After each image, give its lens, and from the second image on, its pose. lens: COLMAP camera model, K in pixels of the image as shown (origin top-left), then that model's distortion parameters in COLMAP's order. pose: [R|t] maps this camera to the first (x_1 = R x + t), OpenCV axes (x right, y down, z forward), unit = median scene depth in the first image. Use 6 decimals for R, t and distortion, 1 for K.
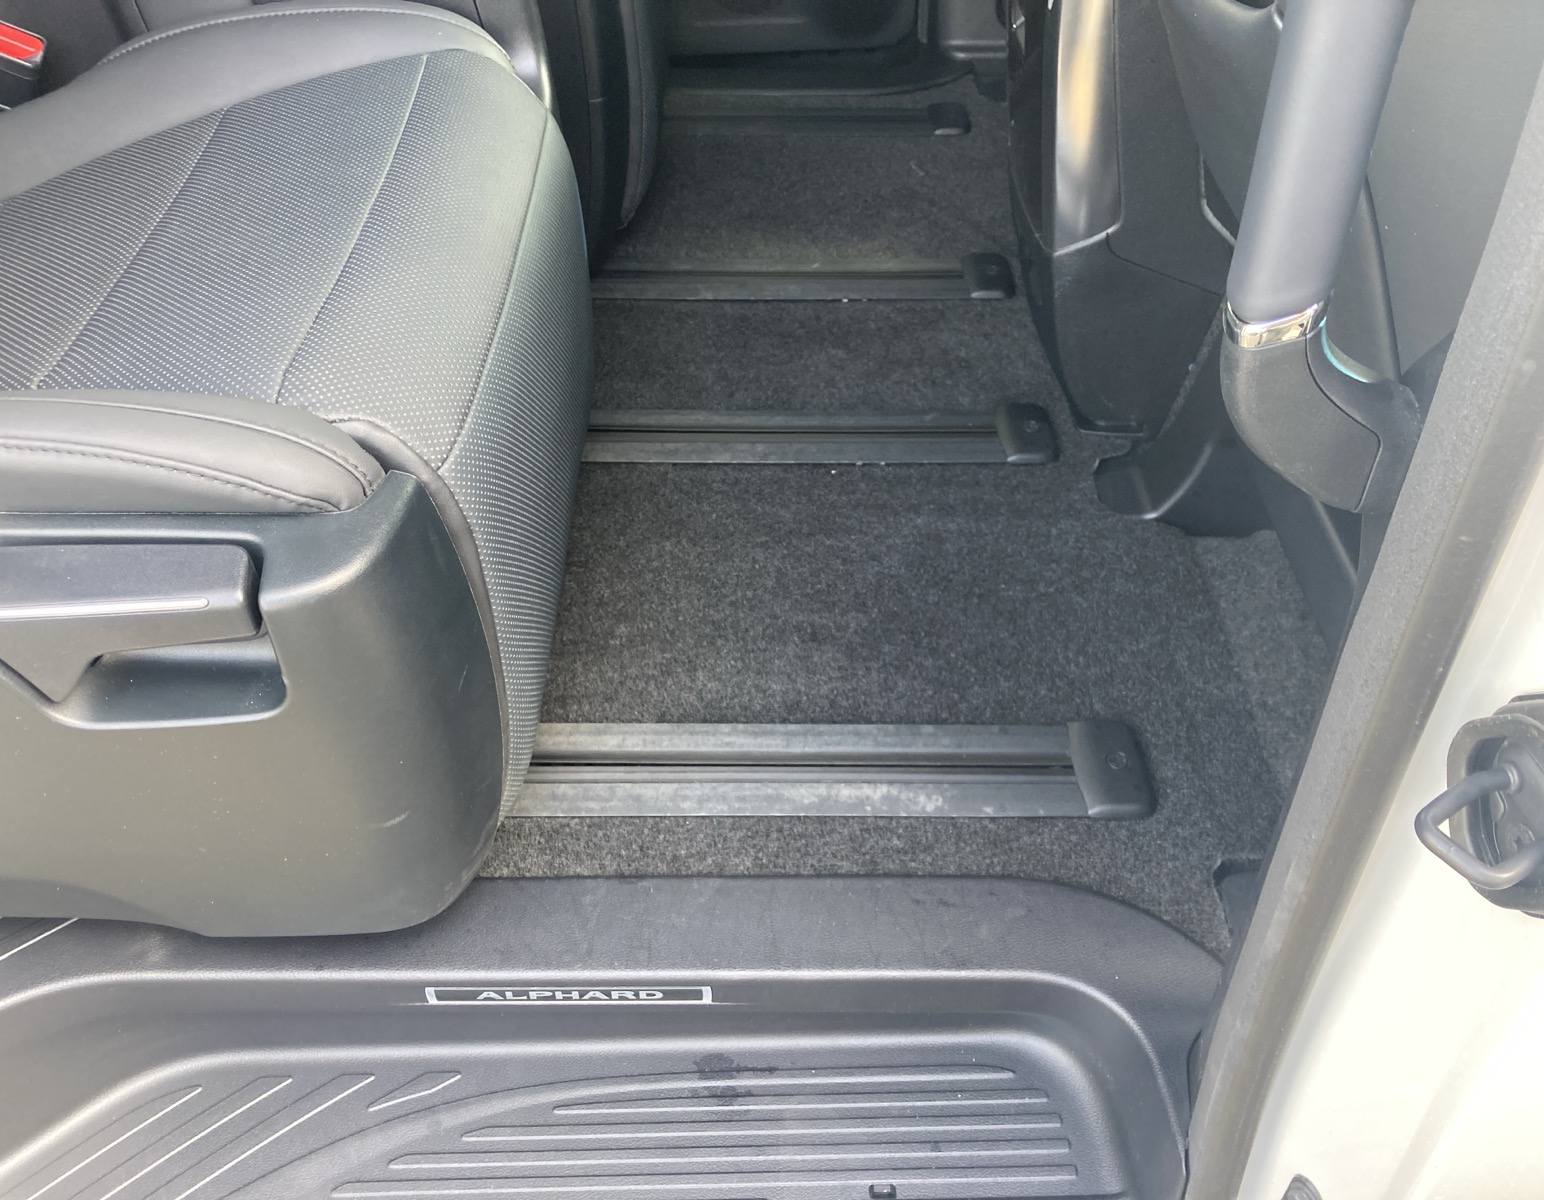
lens RADIAL K [[1367.6, 0, 758.1], [0, 1367.6, 603.8], [0, 0, 1]] dist [0.074320, -0.023124]
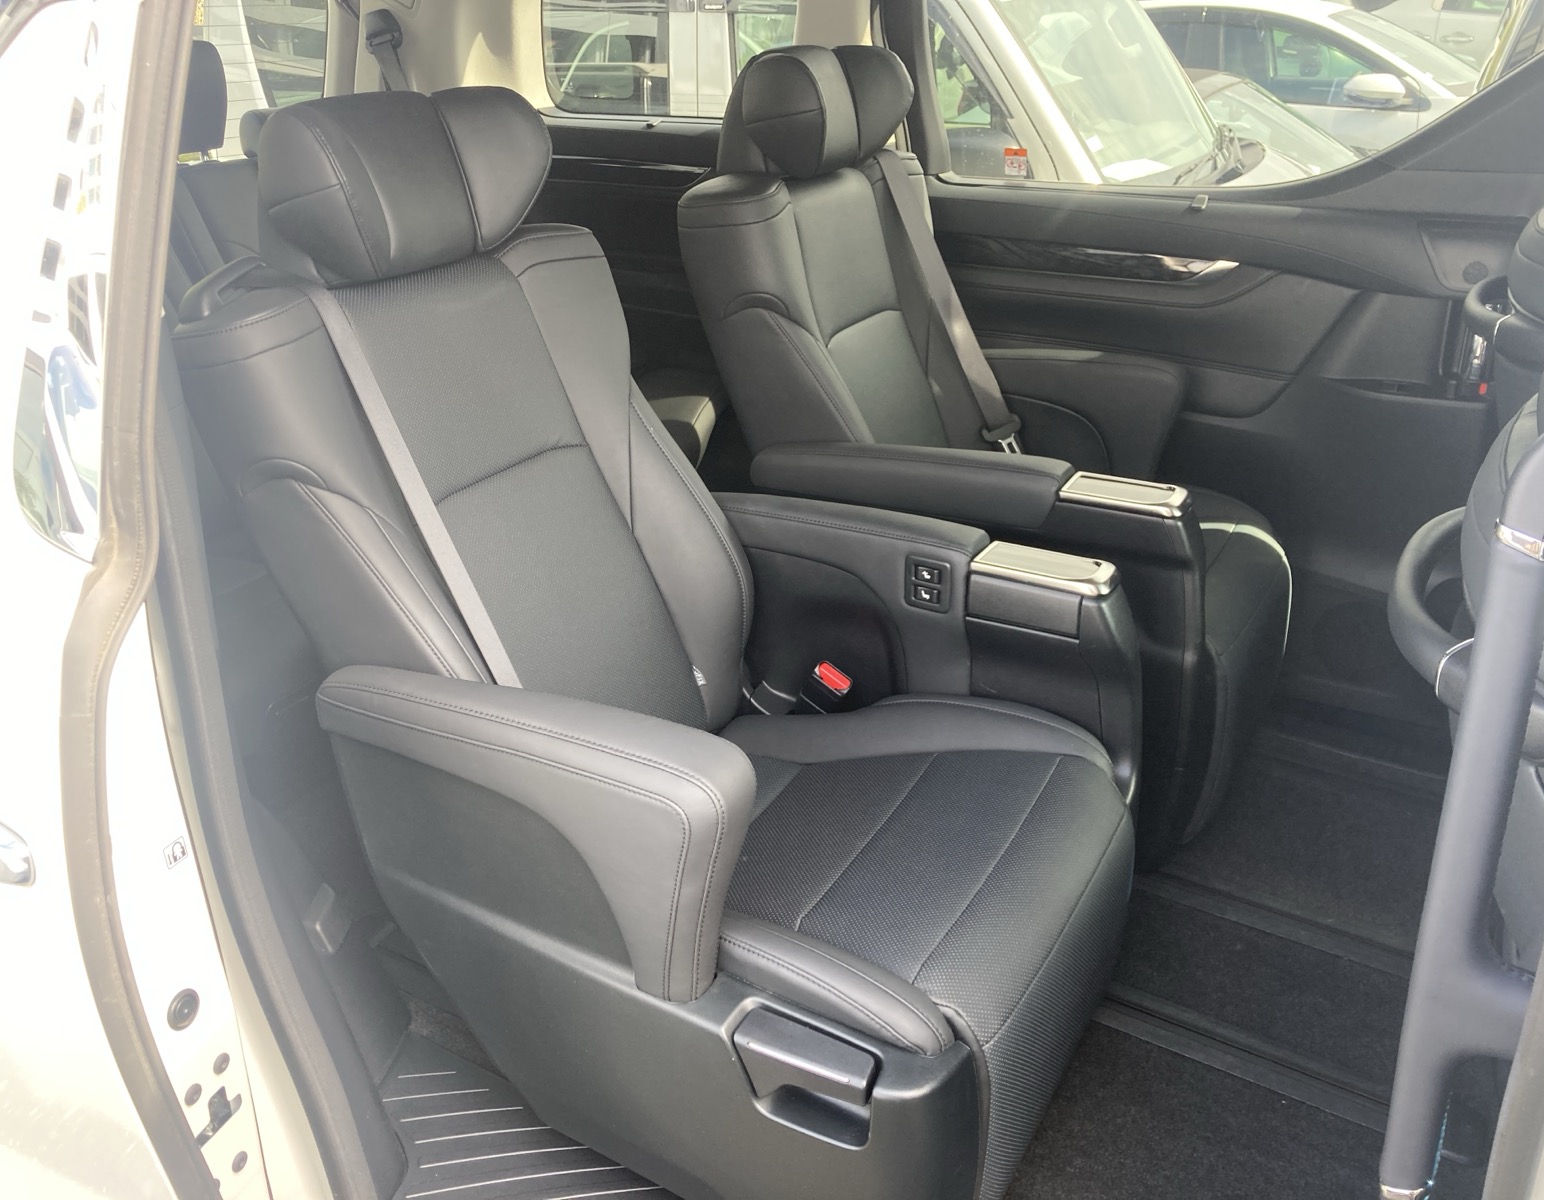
lens RADIAL K [[1367.6, 0, 758.1], [0, 1367.6, 603.8], [0, 0, 1]] dist [0.074320, -0.023124]
pose [[0.870702, 0.231710, -0.433808, 0.149298], [-0.348155, 0.913402, -0.210912, -0.136167], [0.347371, 0.334674, 0.875972, -0.819751]]
